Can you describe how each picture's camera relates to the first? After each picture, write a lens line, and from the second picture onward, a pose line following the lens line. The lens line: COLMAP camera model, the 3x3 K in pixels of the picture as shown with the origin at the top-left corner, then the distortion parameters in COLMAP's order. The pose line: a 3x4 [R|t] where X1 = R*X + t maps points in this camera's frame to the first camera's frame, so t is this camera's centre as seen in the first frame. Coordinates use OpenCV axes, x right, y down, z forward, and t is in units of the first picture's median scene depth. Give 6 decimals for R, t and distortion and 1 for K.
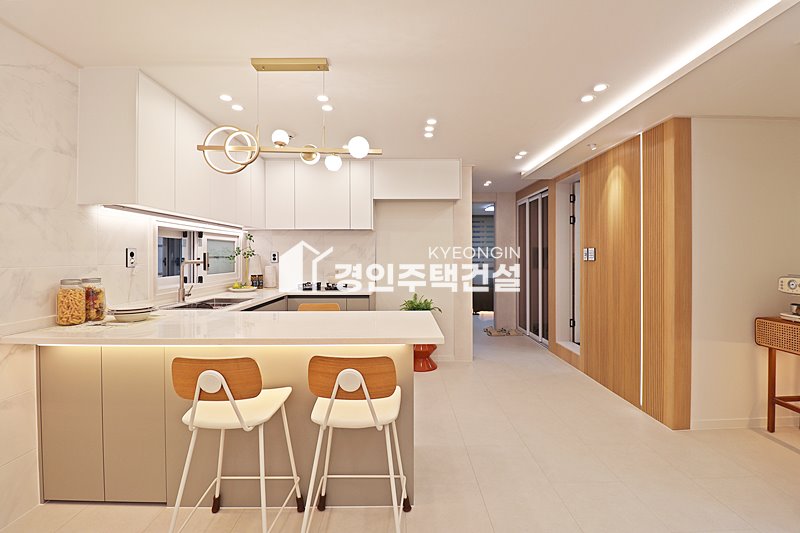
lens RADIAL K [[368.3, 0, 406.5], [0, 368.3, 258.3], [0, 0, 1]] dist [0.000721, -0.012840]
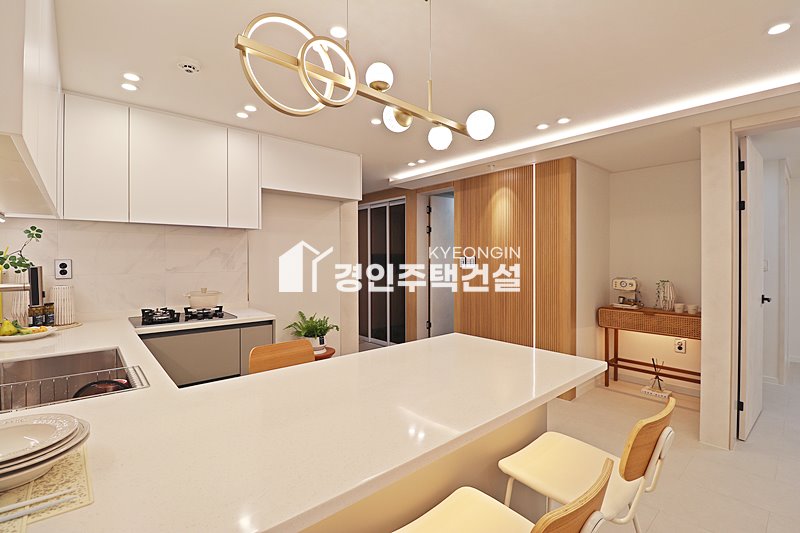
lens RADIAL K [[368.3, 0, 406.7], [0, 368.3, 261.3], [0, 0, 1]] dist [0.000721, -0.012840]
pose [[0.755662, -0.003483, 0.654952, -0.478355], [0.003530, 0.999993, 0.001245, -0.020025], [-0.654952, 0.001371, 0.755669, 0.352161]]
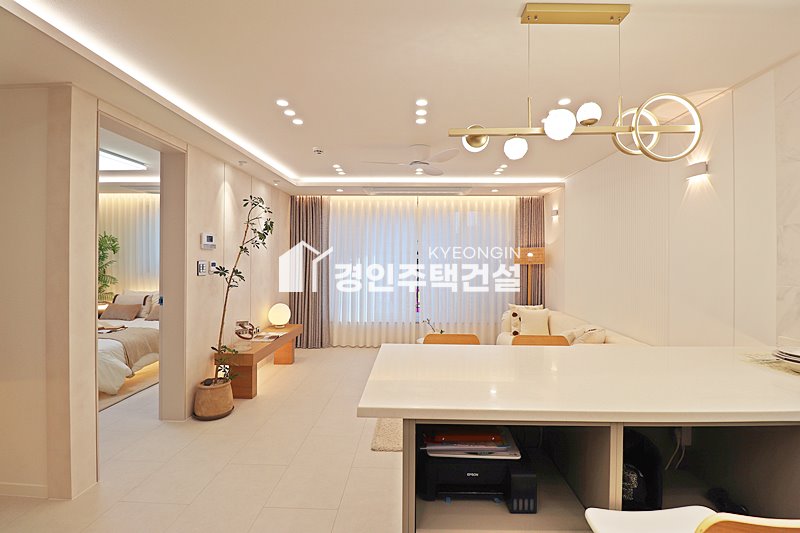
lens RADIAL K [[368.3, 0, 405.6], [0, 368.3, 258.2], [0, 0, 1]] dist [0.000721, -0.012840]
pose [[-0.999168, -0.005017, 0.040481, -0.009747], [-0.004854, 0.999980, 0.004124, -0.030361], [-0.040501, 0.003924, -0.999172, 1.186840]]
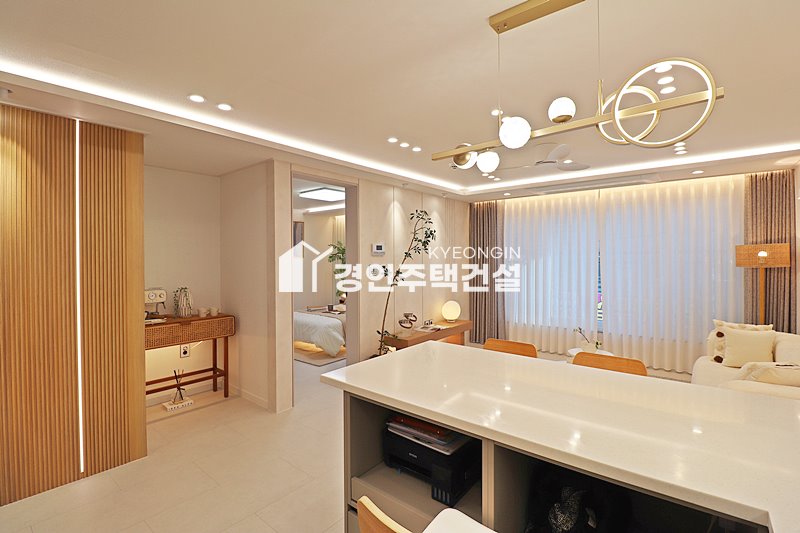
lens RADIAL K [[368.3, 0, 407.1], [0, 368.3, 258.5], [0, 0, 1]] dist [0.000721, -0.012840]
pose [[-0.771620, 0.002591, 0.636079, -0.374671], [0.010074, 0.999916, 0.008147, -0.049345], [-0.636004, 0.012694, -0.771581, 1.147040]]
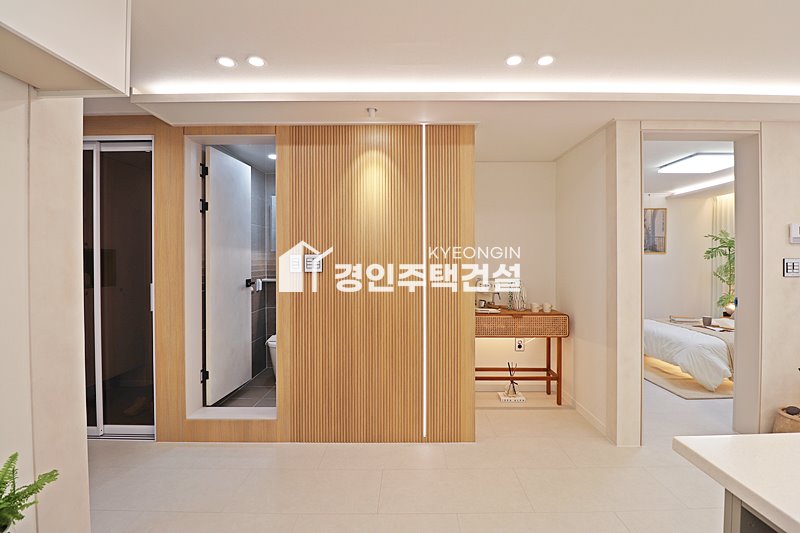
lens RADIAL K [[368.3, 0, 407.1], [0, 368.3, 260.7], [0, 0, 1]] dist [0.000721, -0.012840]
pose [[0.014109, -0.002583, 0.999897, -0.232538], [0.008348, 0.999962, 0.002466, -0.020070], [-0.999866, 0.008312, 0.014130, 1.025059]]
